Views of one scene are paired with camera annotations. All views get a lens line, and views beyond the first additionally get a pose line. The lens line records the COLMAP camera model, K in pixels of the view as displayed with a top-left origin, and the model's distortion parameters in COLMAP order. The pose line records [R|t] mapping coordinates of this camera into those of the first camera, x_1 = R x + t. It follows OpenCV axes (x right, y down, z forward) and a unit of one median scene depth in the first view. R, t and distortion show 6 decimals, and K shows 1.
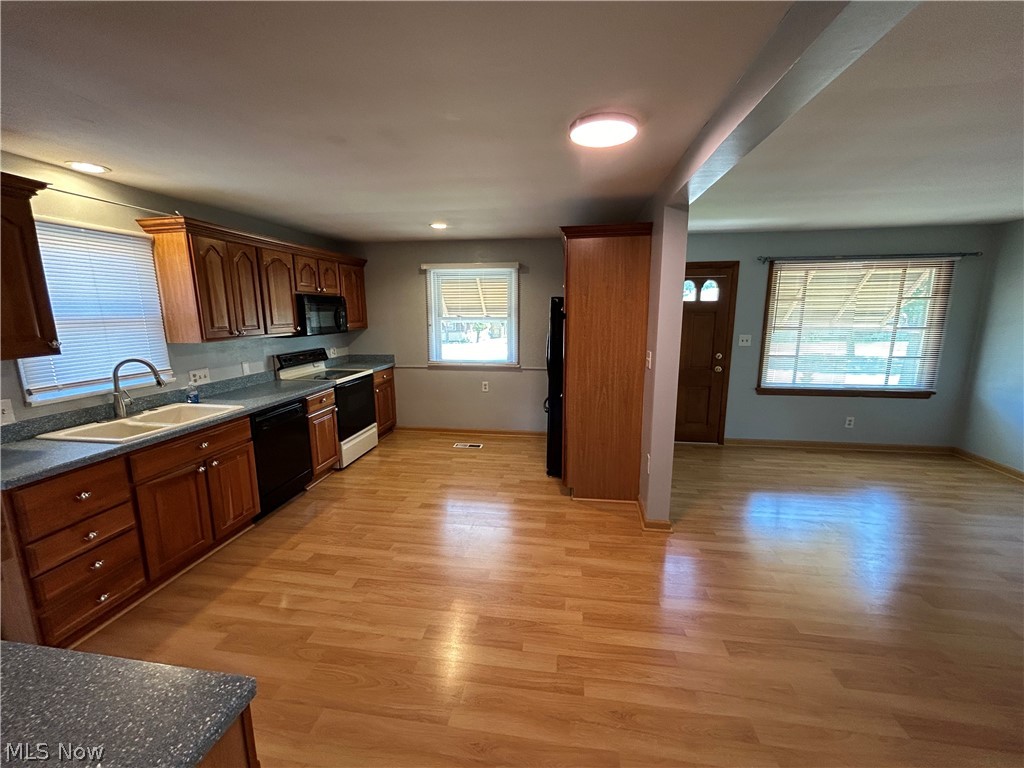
lens RADIAL K [[416.2, 0, 512.8], [0, 416.2, 384.2], [0, 0, 1]] dist [0.000968, 0.000604]
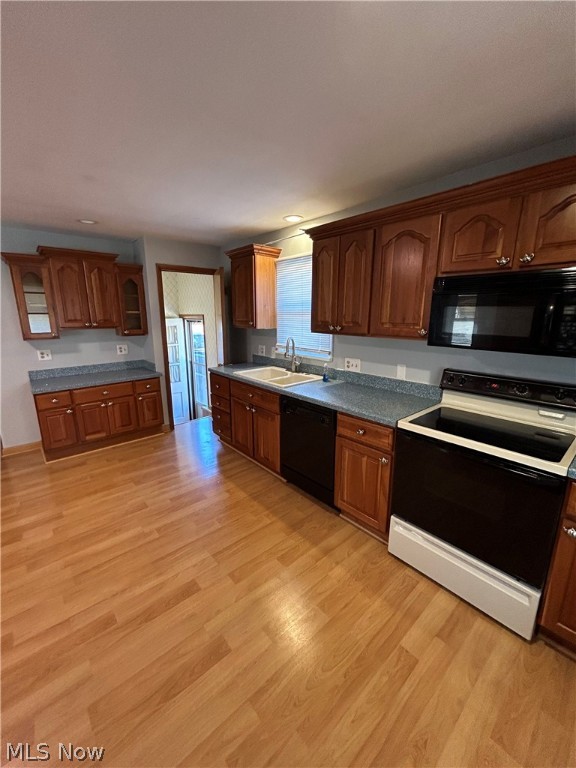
lens RADIAL K [[312.2, 0, 288.2], [0, 312.2, 380.7], [0, 0, 1]] dist [0.000968, 0.000604]
pose [[-0.650617, 0.169753, -0.740190, 0.008161], [-0.132404, 0.934410, 0.330676, -0.178755], [0.747774, 0.313148, -0.585467, 1.038160]]
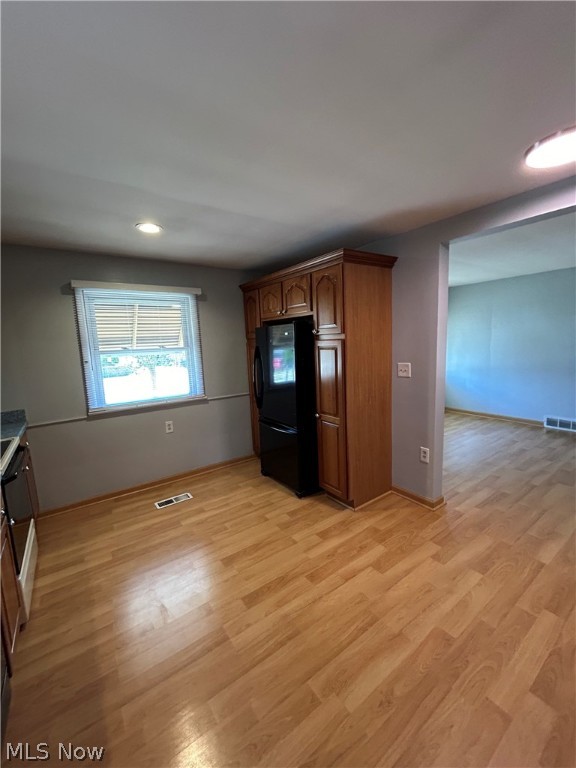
lens RADIAL K [[312.2, 0, 287.5], [0, 312.2, 381.7], [0, 0, 1]] dist [0.000968, 0.000604]
pose [[0.721527, -0.116069, 0.682588, -0.386266], [0.160674, 0.987005, -0.002007, -0.055627], [-0.673485, 0.111123, 0.730801, 0.408573]]
